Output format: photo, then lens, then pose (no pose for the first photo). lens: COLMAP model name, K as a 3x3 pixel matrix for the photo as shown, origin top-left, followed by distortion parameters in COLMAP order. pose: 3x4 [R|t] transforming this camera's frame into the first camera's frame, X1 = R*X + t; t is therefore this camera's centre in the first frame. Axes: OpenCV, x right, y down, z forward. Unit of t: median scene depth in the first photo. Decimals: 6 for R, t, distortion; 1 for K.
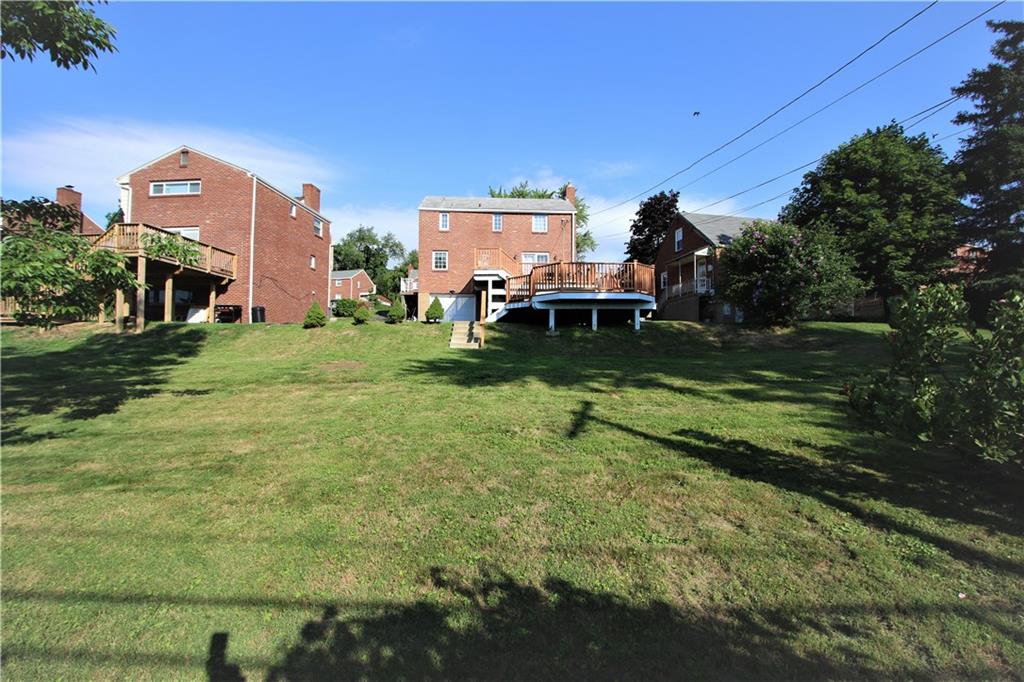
lens RADIAL K [[470.1, 0, 510.2], [0, 470.1, 342.6], [0, 0, 1]] dist [-0.020039, 0.003076]
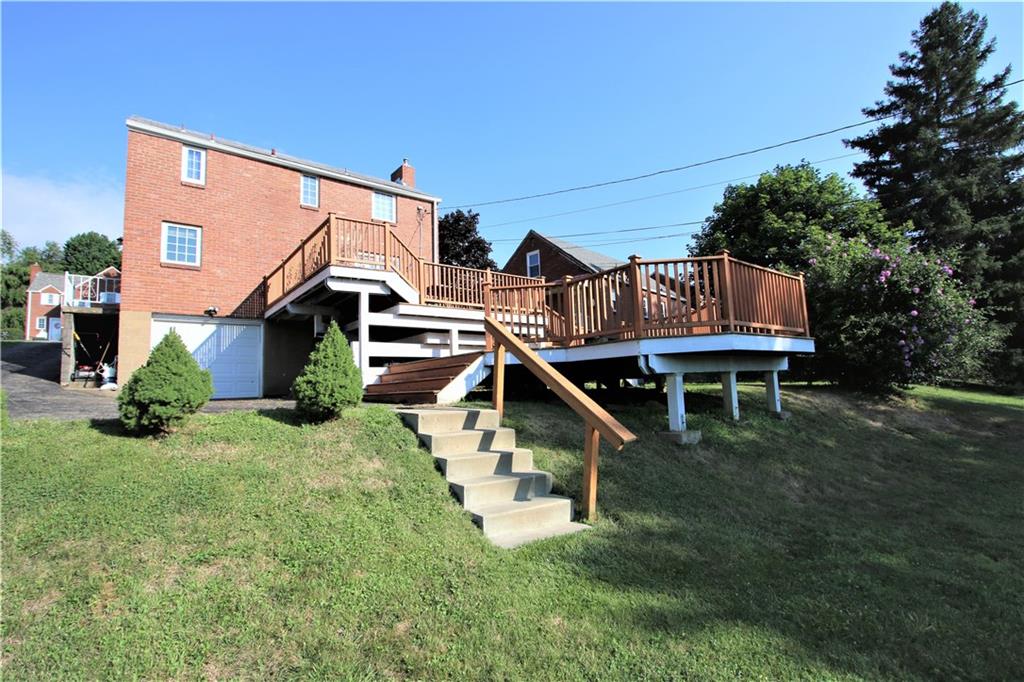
lens RADIAL K [[470.1, 0, 513.5], [0, 470.1, 338.2], [0, 0, 1]] dist [-0.020039, 0.003076]
pose [[0.814830, 0.028033, 0.579022, -0.145124], [0.016310, 0.997326, -0.071238, -0.043952], [-0.579470, 0.067491, 0.812194, 0.442774]]
